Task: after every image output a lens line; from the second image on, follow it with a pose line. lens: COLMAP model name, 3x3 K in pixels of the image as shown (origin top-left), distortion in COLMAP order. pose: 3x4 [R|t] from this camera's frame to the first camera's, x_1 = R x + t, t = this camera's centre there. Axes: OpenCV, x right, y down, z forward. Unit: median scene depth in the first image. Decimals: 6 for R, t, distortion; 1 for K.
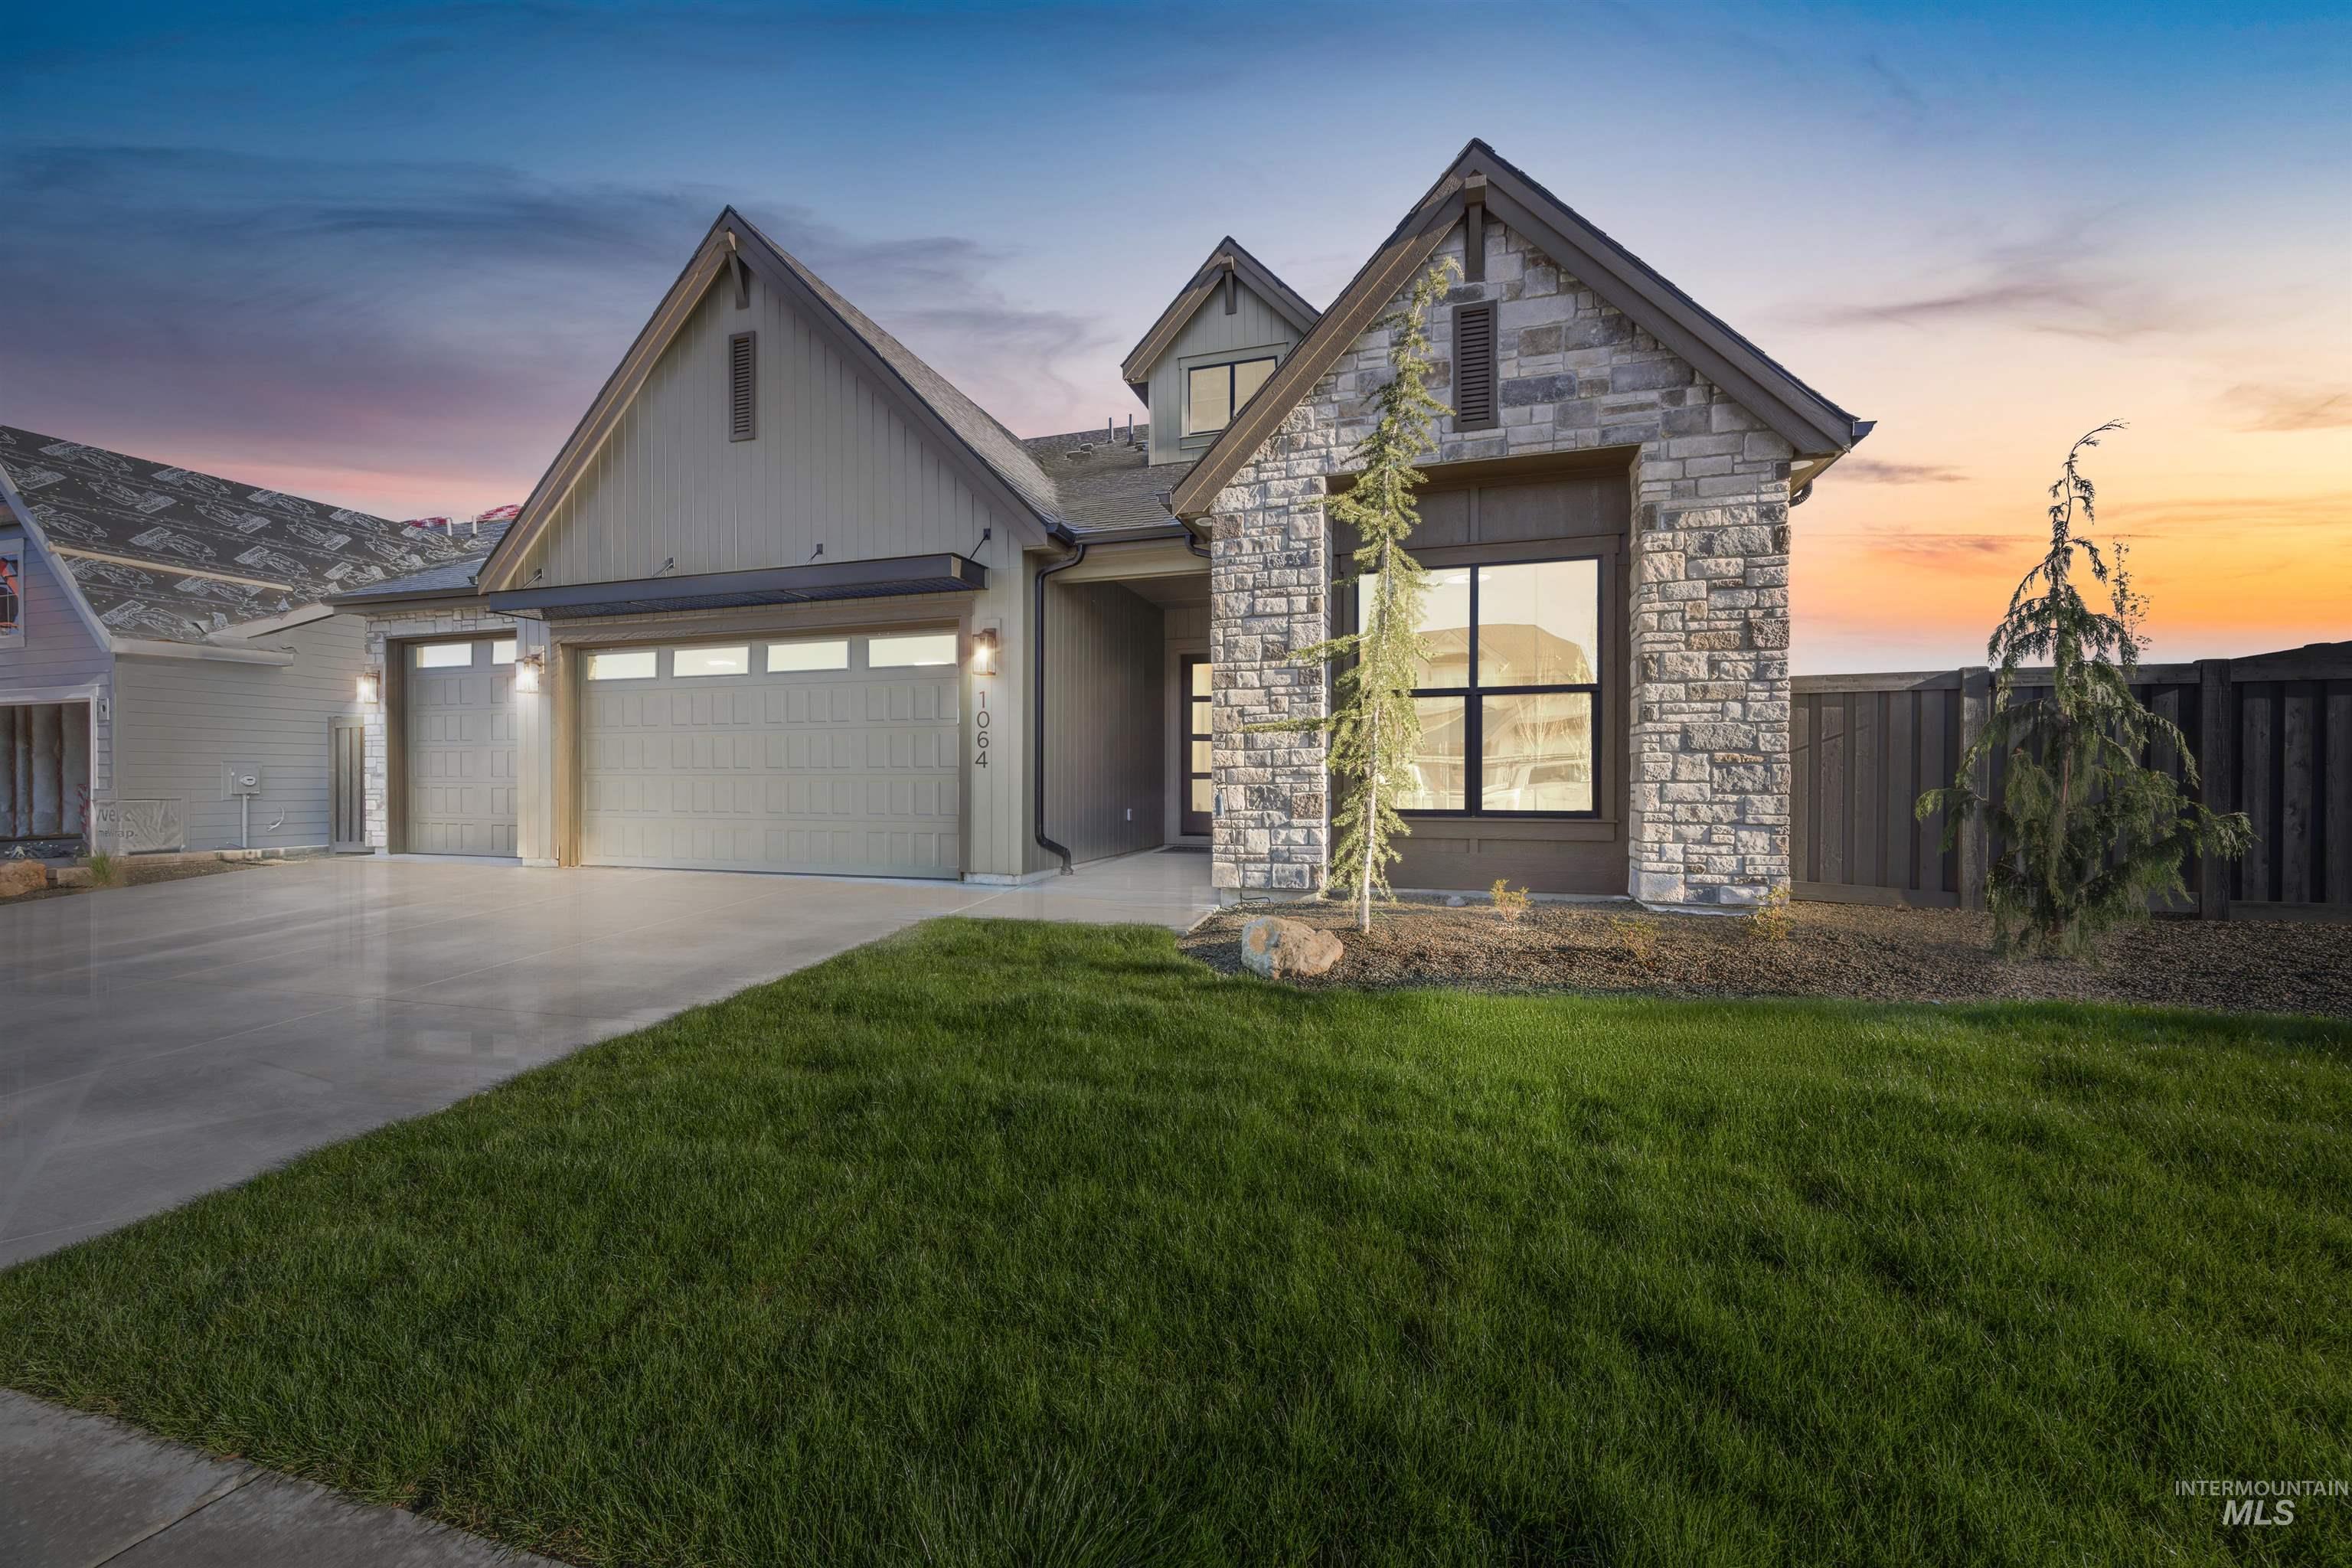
lens RADIAL K [[897.7, 0, 1171.4], [0, 897.7, 782.9], [0, 0, 1]] dist [-0.003616, -0.000159]
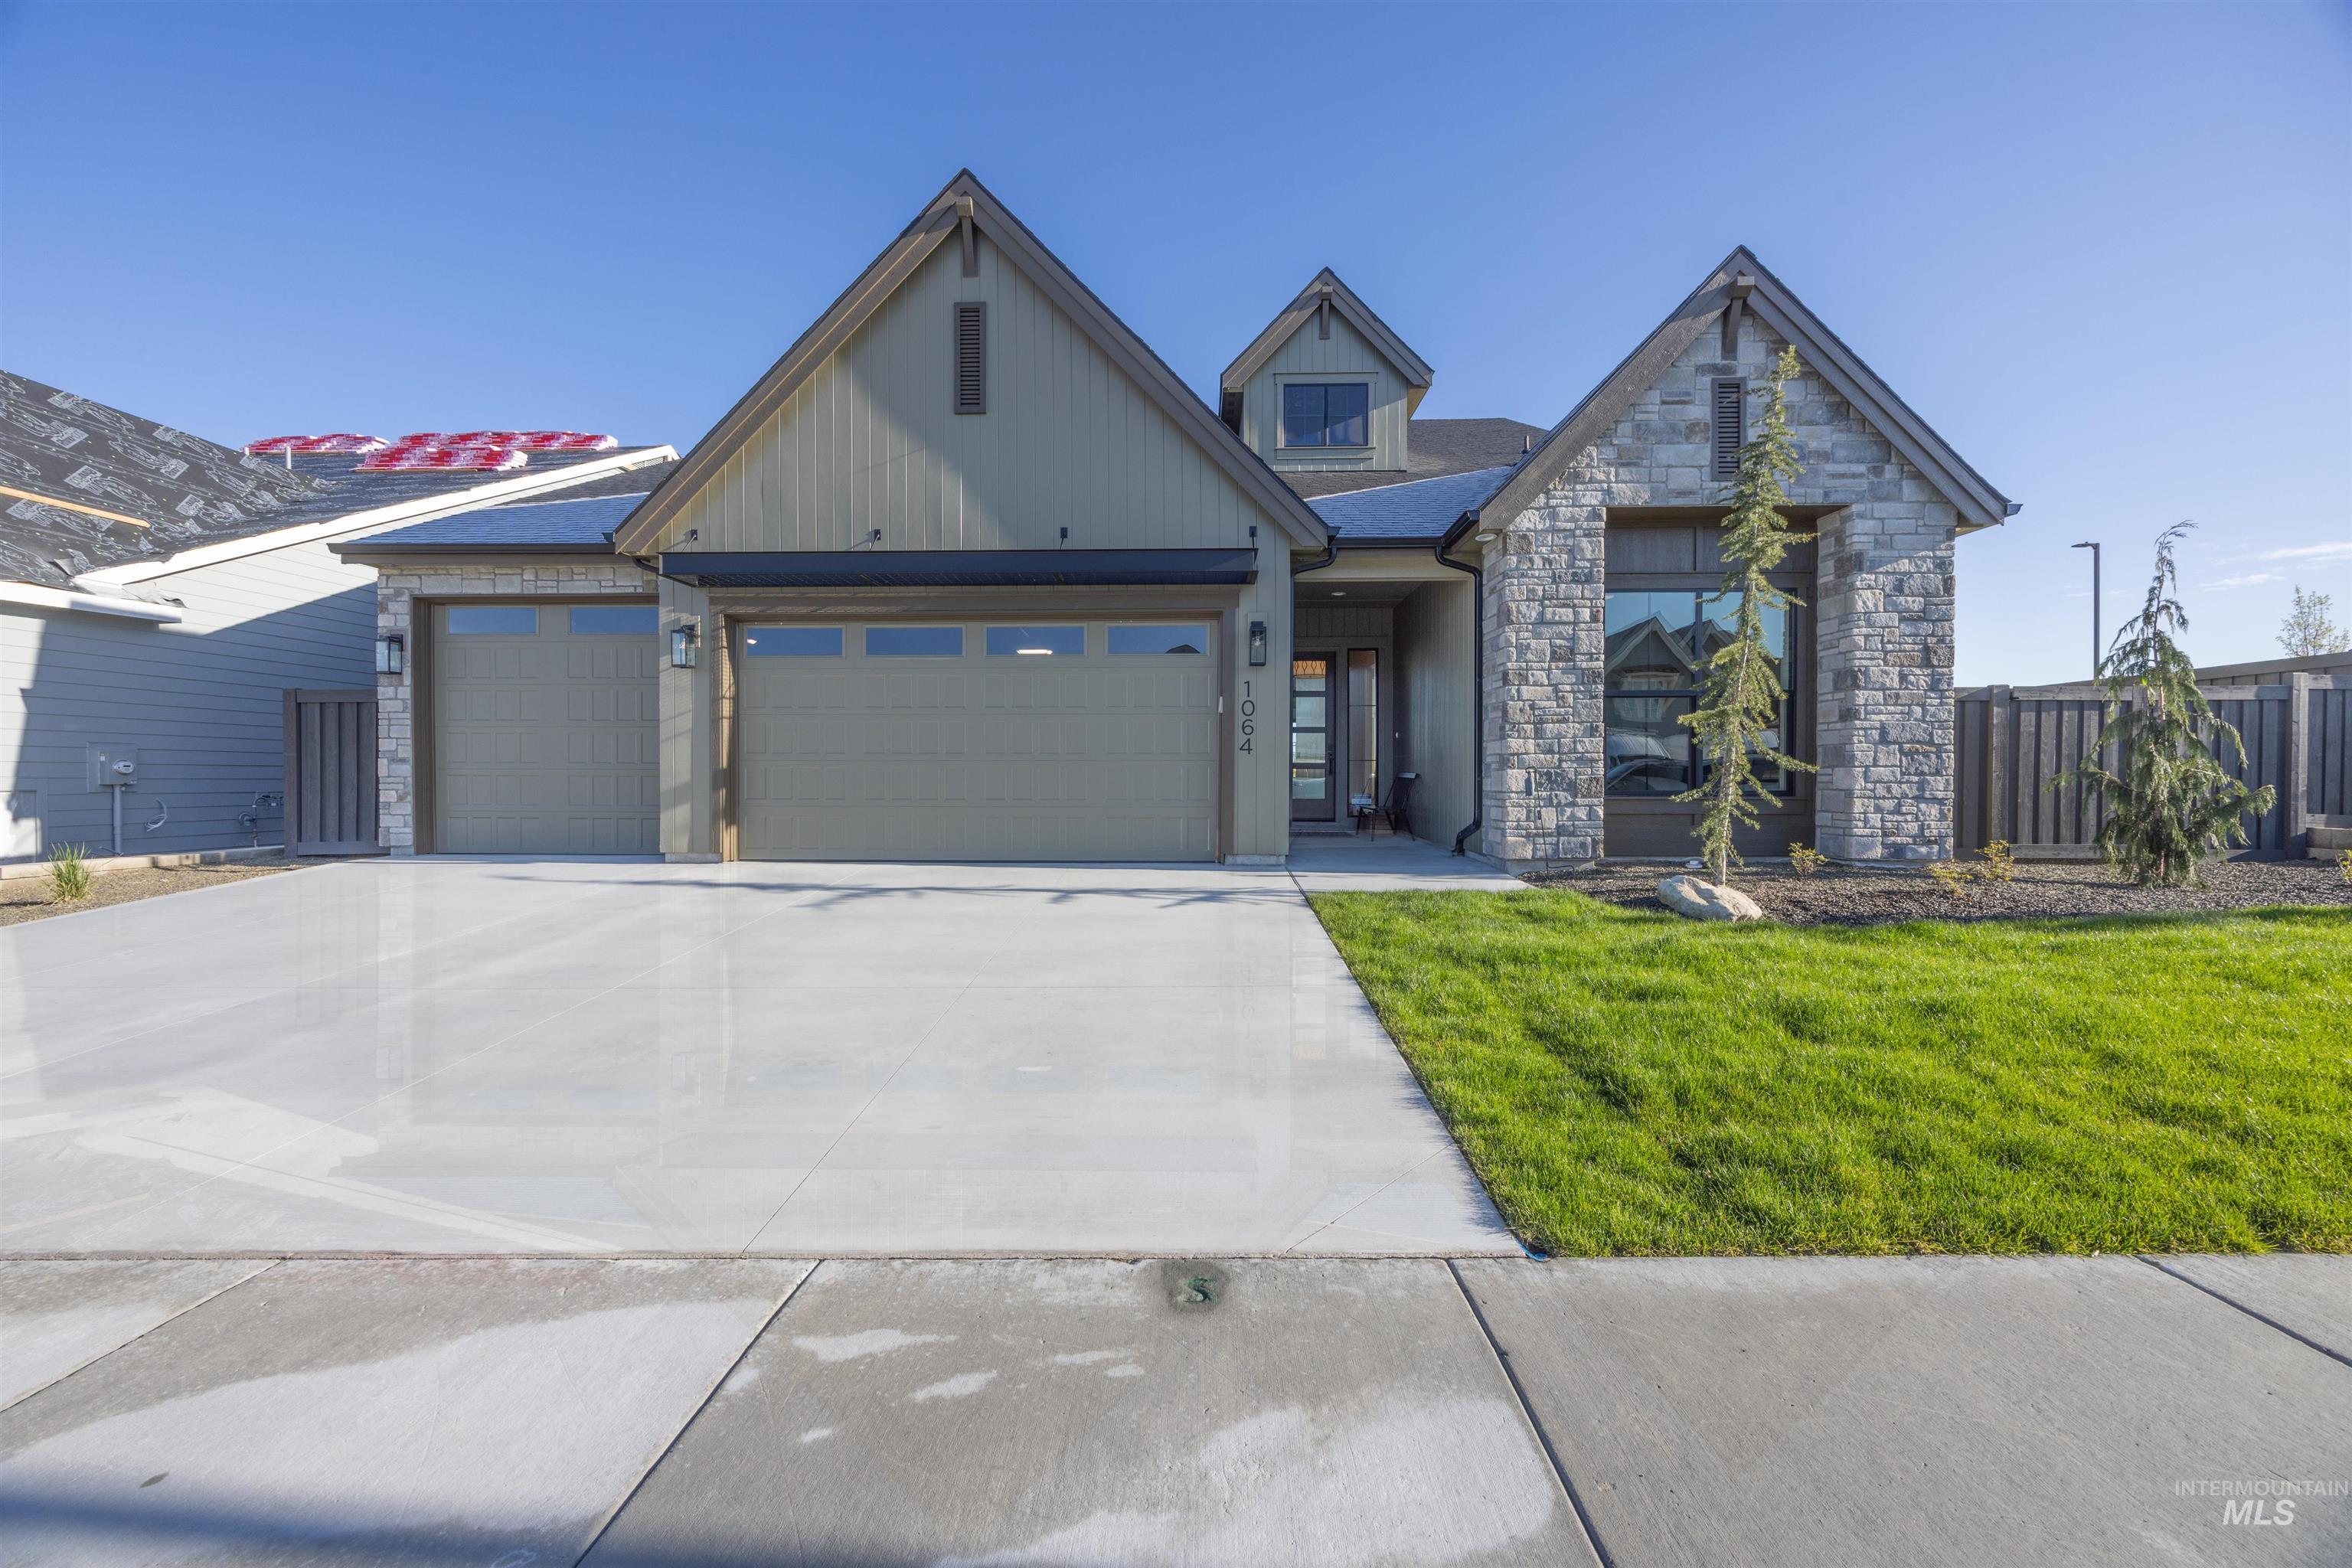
lens RADIAL K [[897.7, 0, 1150.7], [0, 897.7, 785.6], [0, 0, 1]] dist [-0.003616, -0.000159]
pose [[0.964296, -0.000883, 0.264827, -0.713817], [0.000050, 0.999995, 0.003151, 0.020097], [-0.264828, -0.003025, 0.964291, 0.021777]]
